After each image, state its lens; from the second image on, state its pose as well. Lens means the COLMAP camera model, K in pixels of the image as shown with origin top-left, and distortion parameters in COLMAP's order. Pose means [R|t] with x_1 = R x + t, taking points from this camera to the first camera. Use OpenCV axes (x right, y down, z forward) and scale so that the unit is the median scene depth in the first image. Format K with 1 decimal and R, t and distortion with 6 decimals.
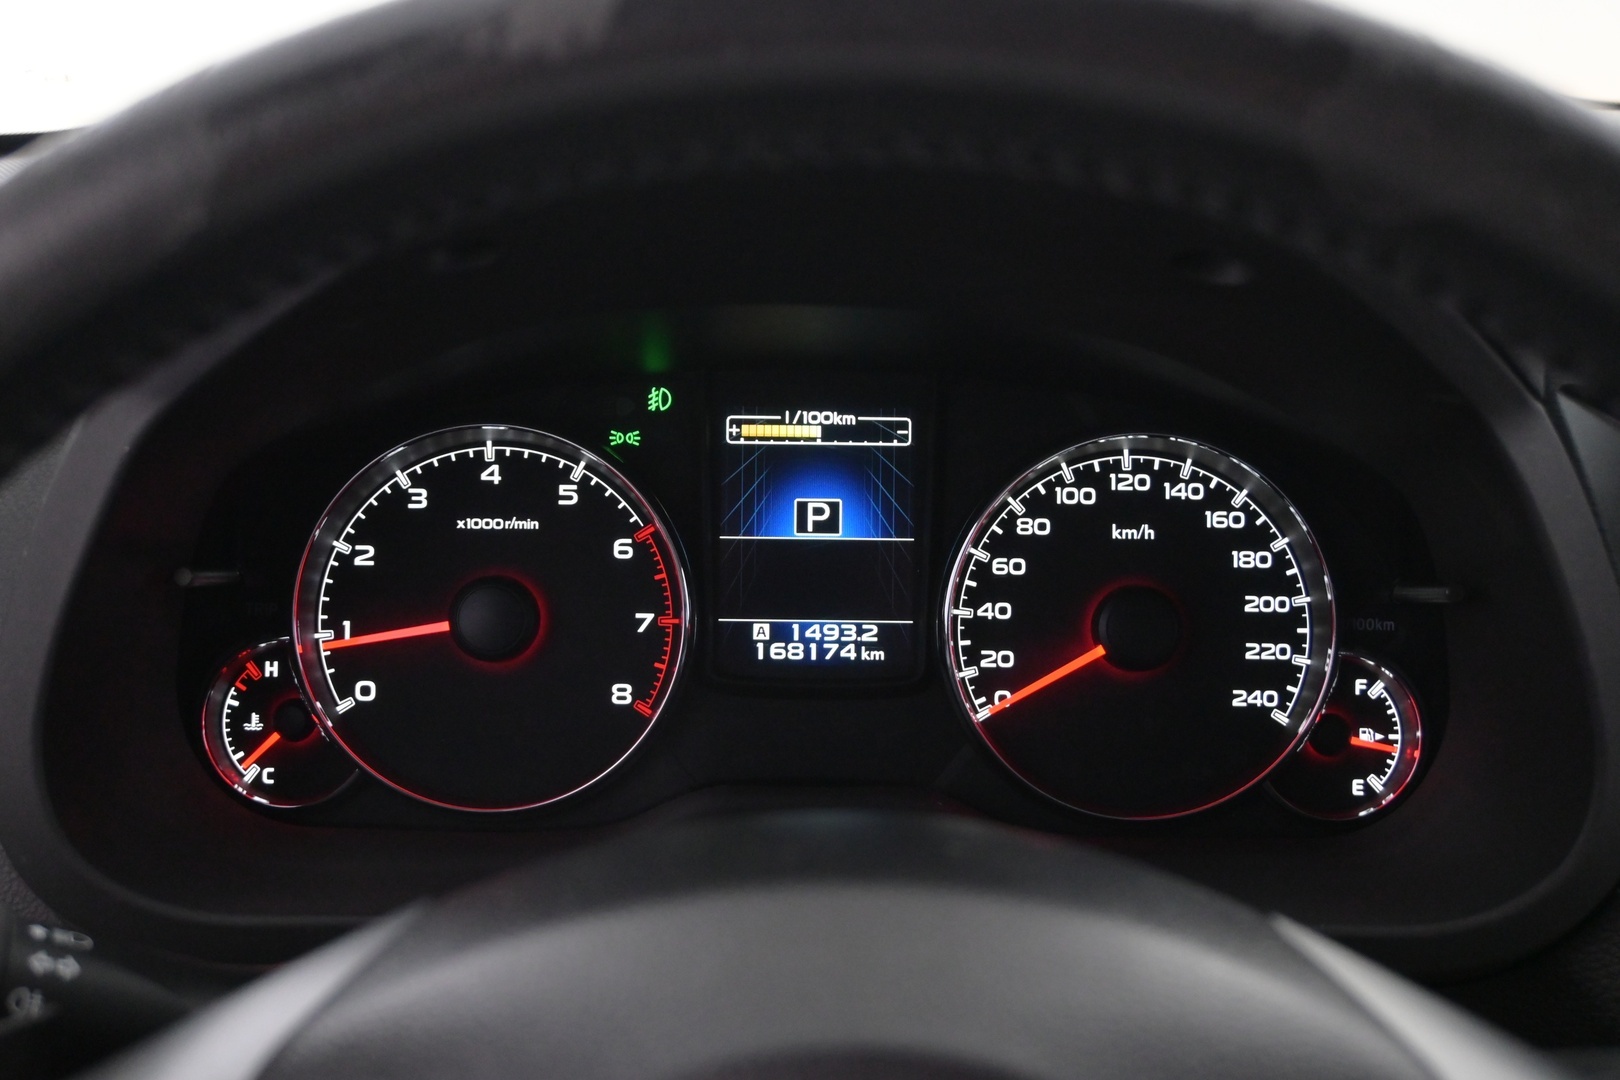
lens RADIAL K [[2021.0, 0, 796.0], [0, 2021.0, 549.6], [0, 0, 1]] dist [0.020186, 0.000000]
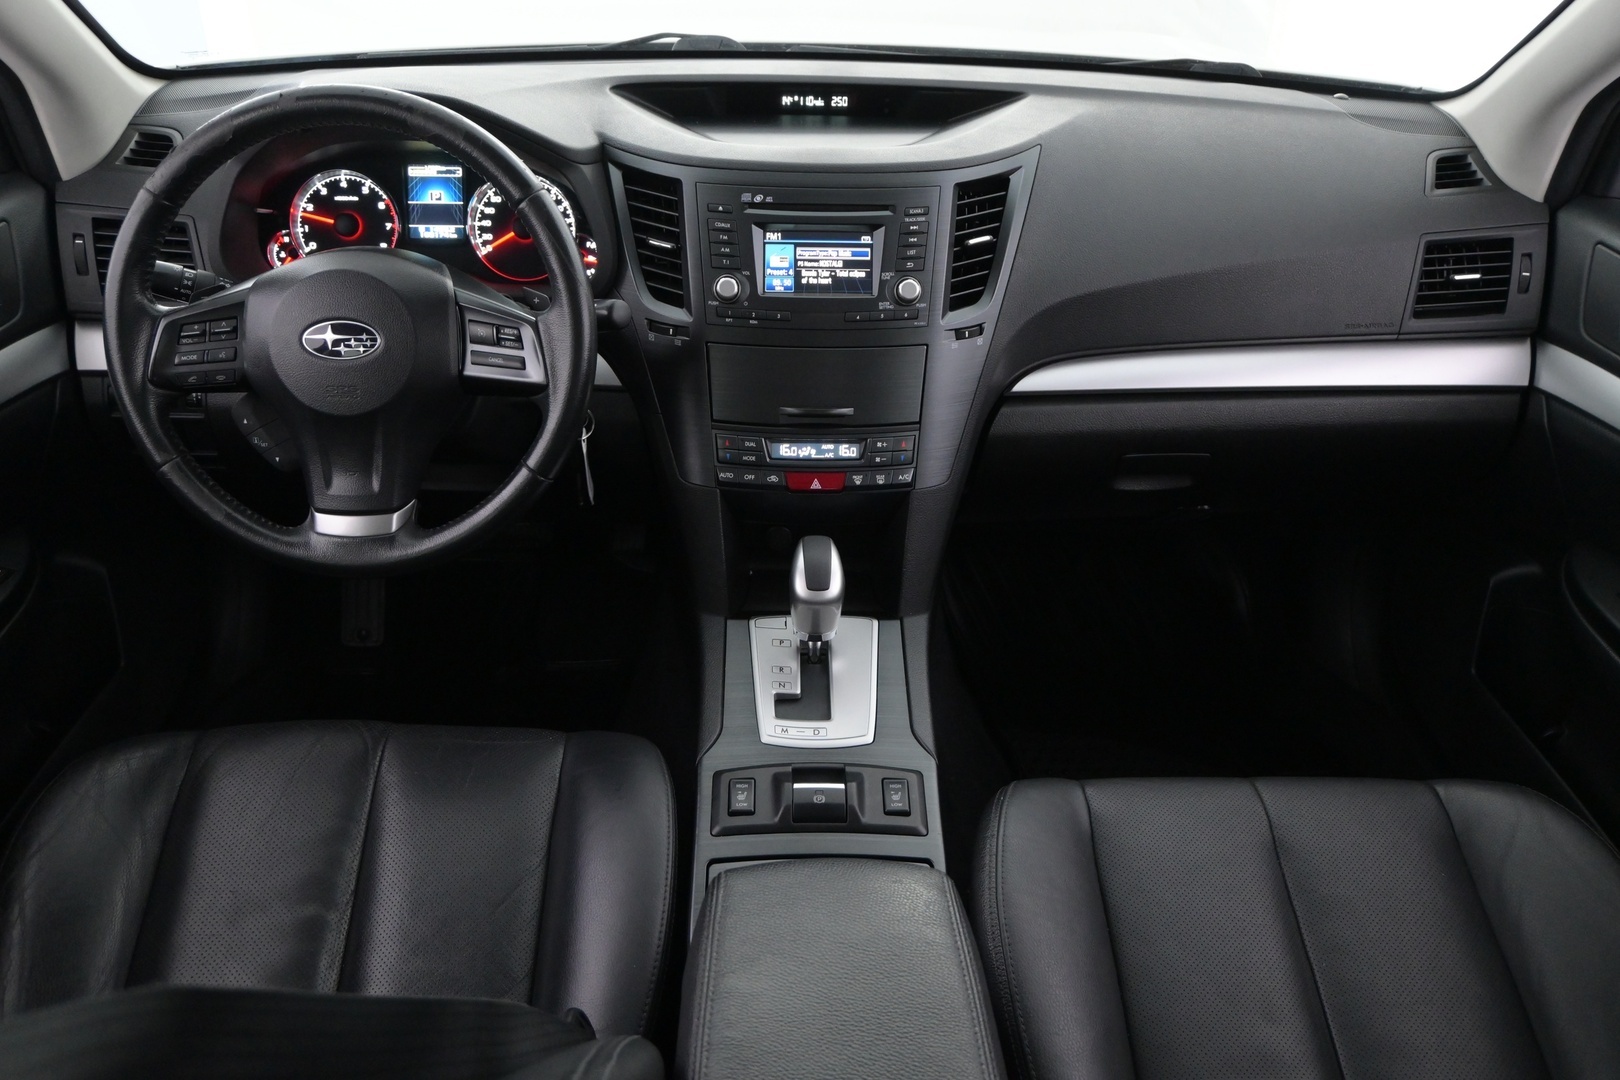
lens RADIAL K [[1390.3, 0, 811.6], [0, 1390.3, 529.9], [0, 0, 1]] dist [-0.014160, 0.044165]
pose [[0.999979, -0.001959, 0.006222, 0.663496], [0.000530, 0.975081, 0.221851, 0.014604], [-0.006502, -0.221843, 0.975061, -1.545482]]
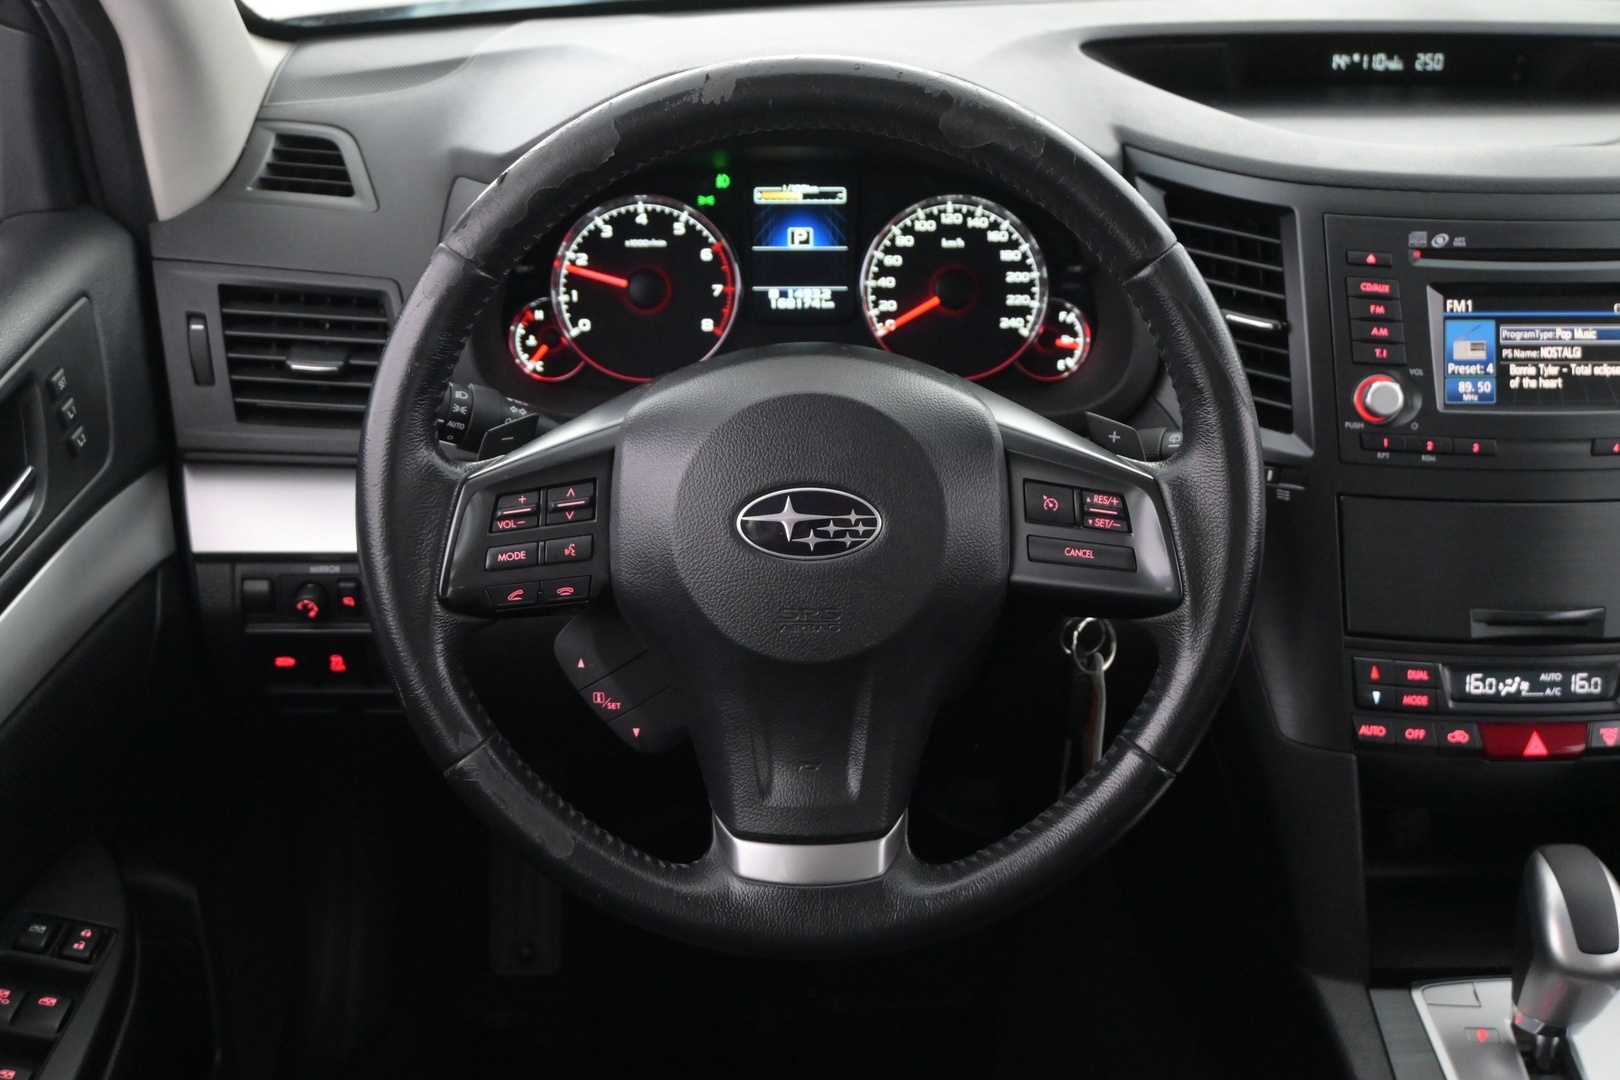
lens RADIAL K [[2021.0, 0, 810.5], [0, 2021.0, 520.1], [0, 0, 1]] dist [0.020186, 0.000000]
pose [[0.999877, -0.014478, 0.006095, 0.004455], [0.013338, 0.987429, 0.157502, -0.056343], [-0.008299, -0.157402, 0.987500, -1.085437]]
